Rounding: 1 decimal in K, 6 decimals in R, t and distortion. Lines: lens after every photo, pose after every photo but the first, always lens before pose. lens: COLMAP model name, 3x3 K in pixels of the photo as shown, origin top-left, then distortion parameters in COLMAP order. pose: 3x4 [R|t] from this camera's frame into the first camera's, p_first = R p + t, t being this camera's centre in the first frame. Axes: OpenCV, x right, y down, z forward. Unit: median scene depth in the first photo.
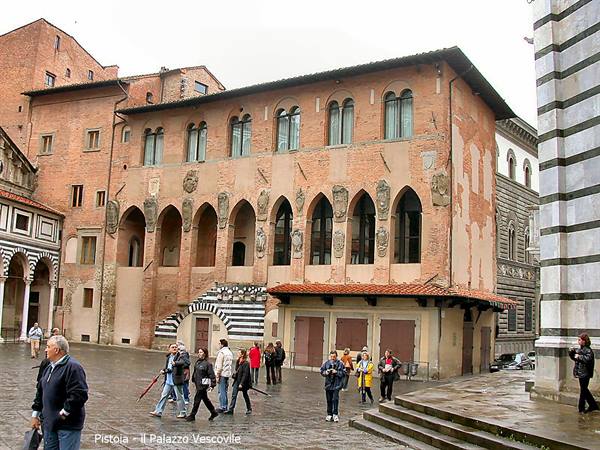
lens RADIAL K [[699.2, 0, 300.0], [0, 699.2, 225.0], [0, 0, 1]] dist [-0.160947, 0.013253]
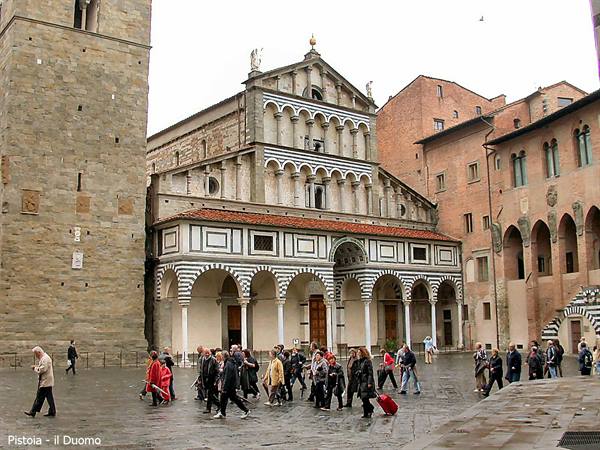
lens RADIAL K [[699.2, 0, 300.0], [0, 699.2, 225.0], [0, 0, 1]] dist [-0.160947, 0.013253]
pose [[0.751833, -0.150122, -0.642036, 0.212078], [0.140657, 0.987838, -0.066267, -0.002308], [0.644176, -0.040485, 0.763805, -0.062035]]
